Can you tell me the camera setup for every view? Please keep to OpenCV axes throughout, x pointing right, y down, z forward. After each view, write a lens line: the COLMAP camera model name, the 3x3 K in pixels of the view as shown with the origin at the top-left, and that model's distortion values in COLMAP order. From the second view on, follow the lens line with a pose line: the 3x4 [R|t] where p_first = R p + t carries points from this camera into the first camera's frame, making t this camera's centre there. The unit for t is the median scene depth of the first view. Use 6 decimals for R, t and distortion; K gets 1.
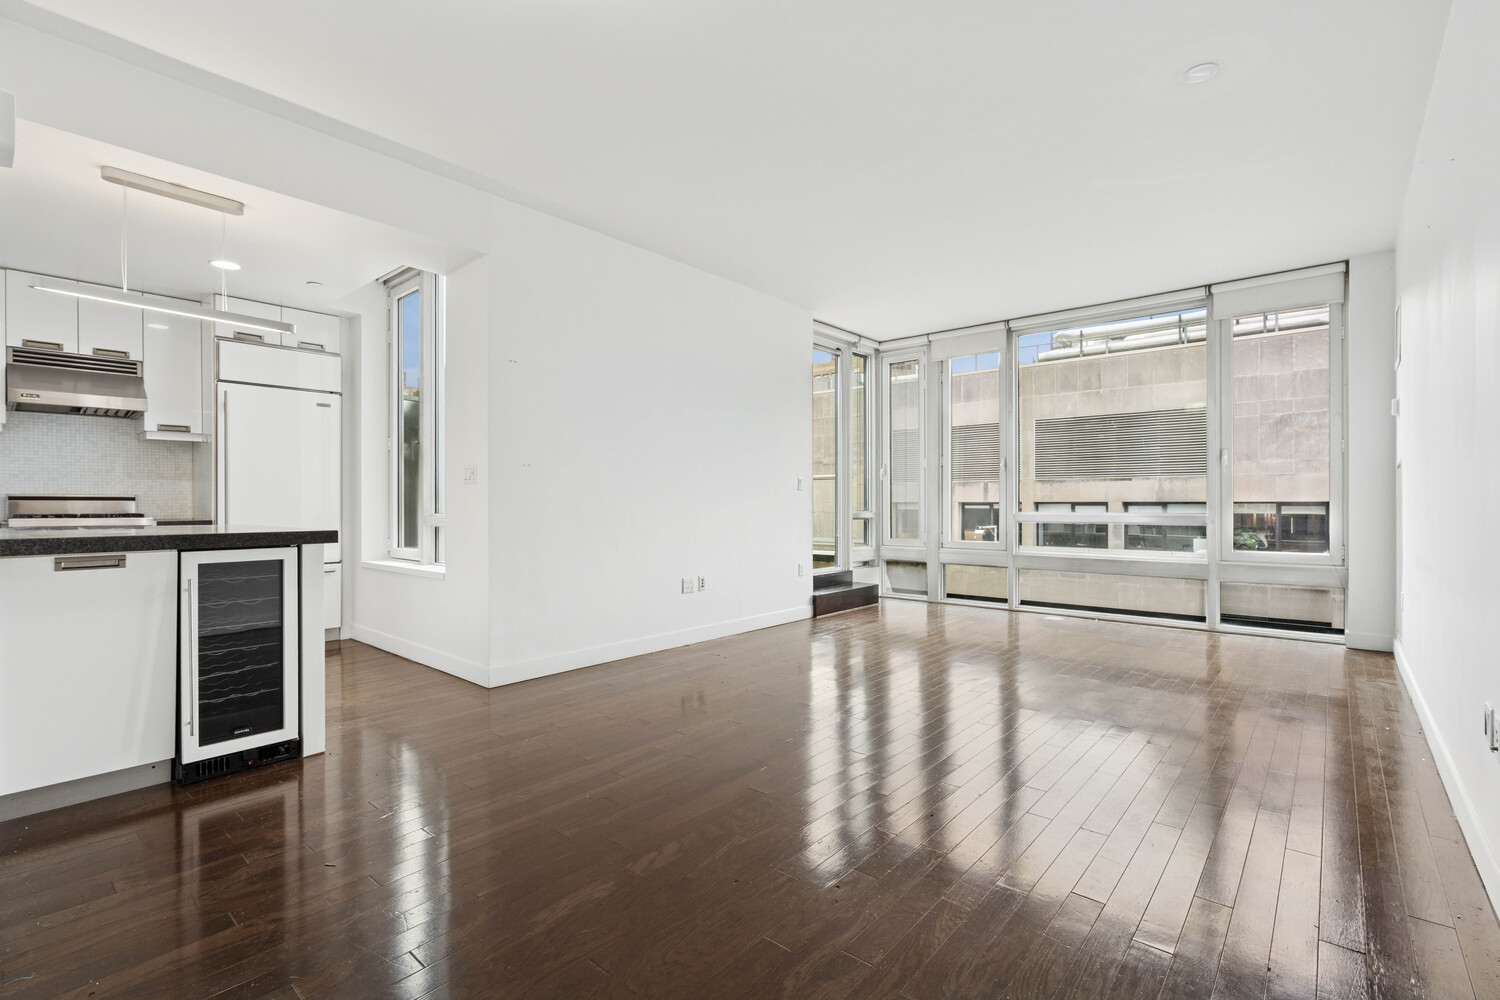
lens RADIAL K [[725.8, 0, 735.3], [0, 725.8, 507.7], [0, 0, 1]] dist [-0.003072, -0.000657]
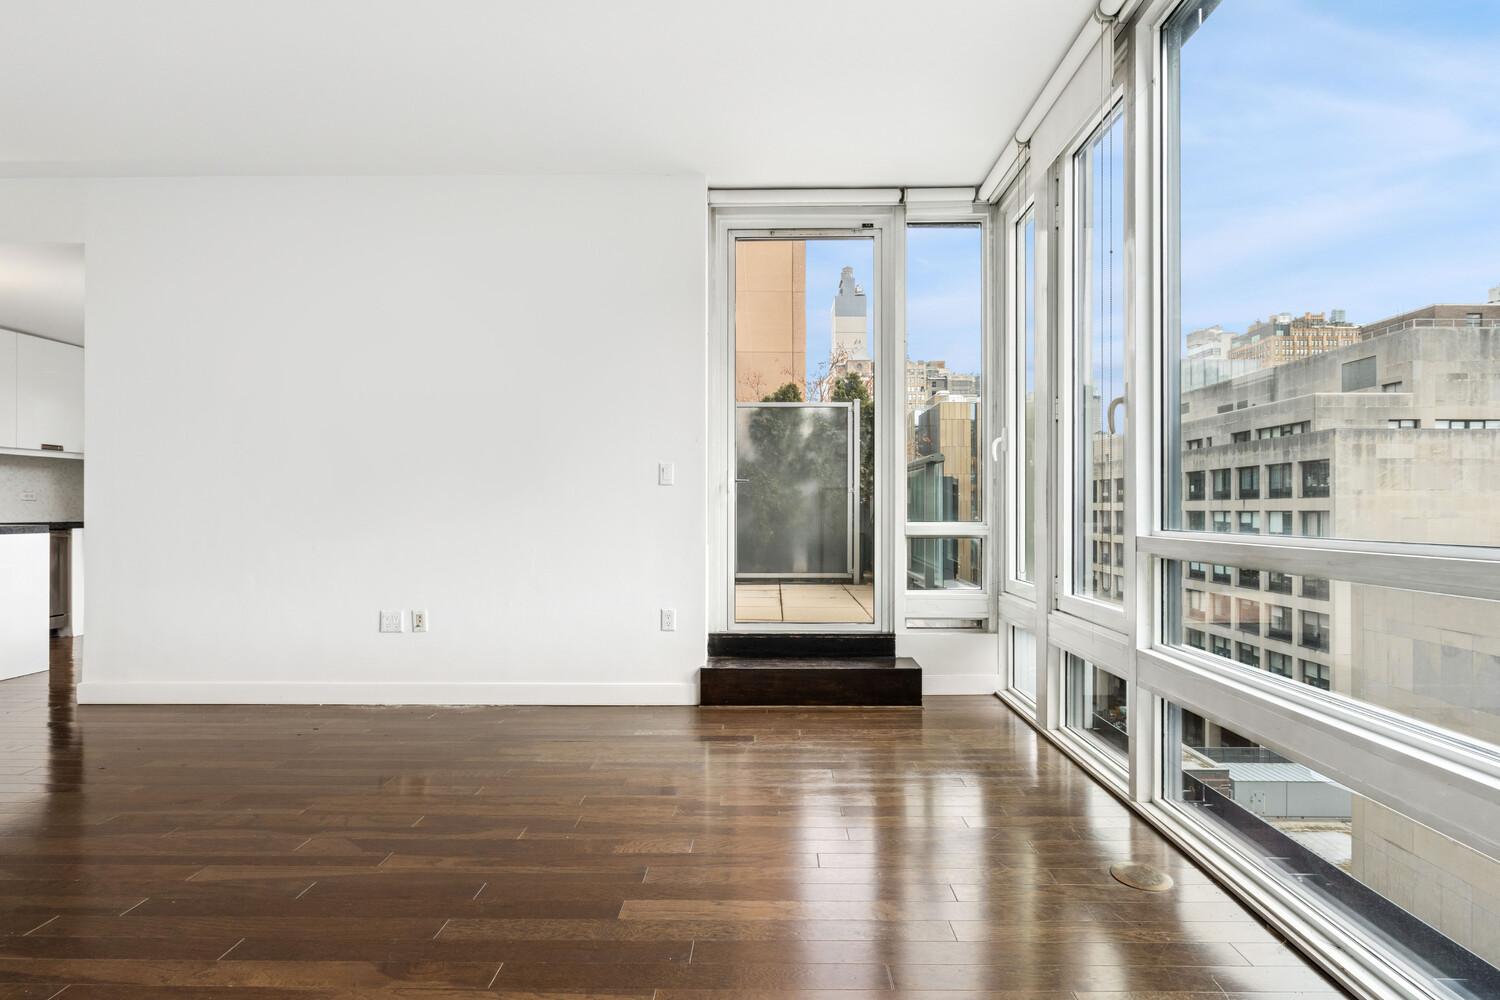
lens RADIAL K [[725.8, 0, 735.3], [0, 725.8, 507.7], [0, 0, 1]] dist [-0.003072, -0.000657]
pose [[0.630934, -0.001474, -0.775835, 0.688981], [-0.006349, 0.999955, -0.007064, -0.002127], [0.775810, 0.009382, 0.630896, 0.795219]]
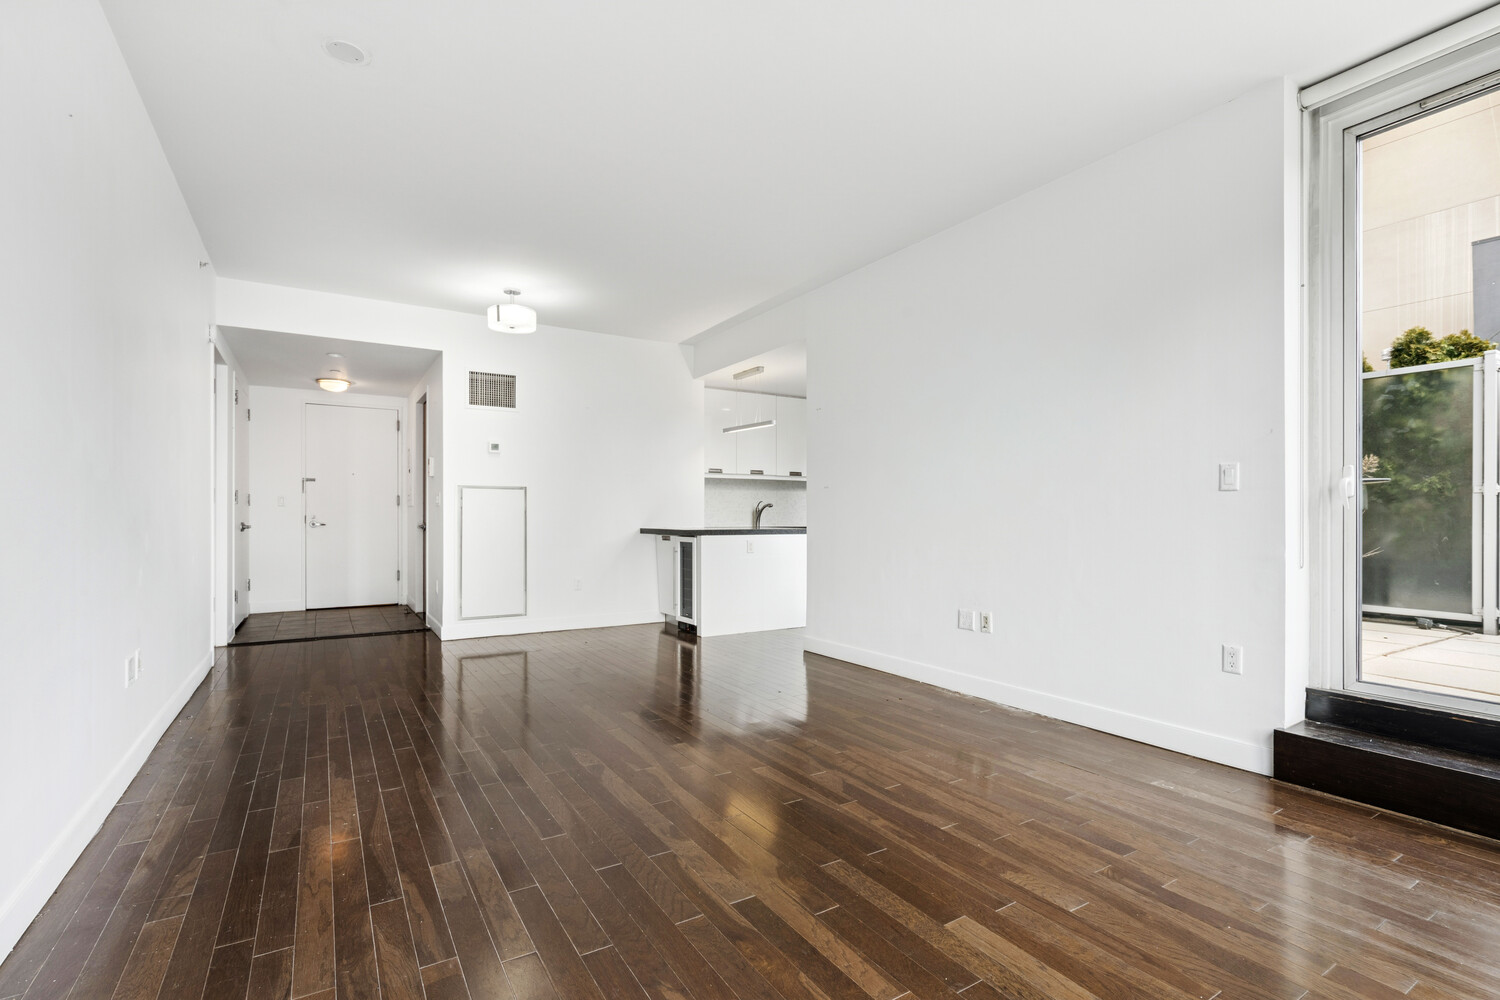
lens RADIAL K [[725.8, 0, 735.3], [0, 725.8, 507.7], [0, 0, 1]] dist [-0.003072, -0.000657]
pose [[-0.348995, -0.009679, -0.937075, 0.758935], [-0.002843, 0.999953, -0.009270, -0.008185], [0.937120, -0.000571, -0.349006, 1.020197]]
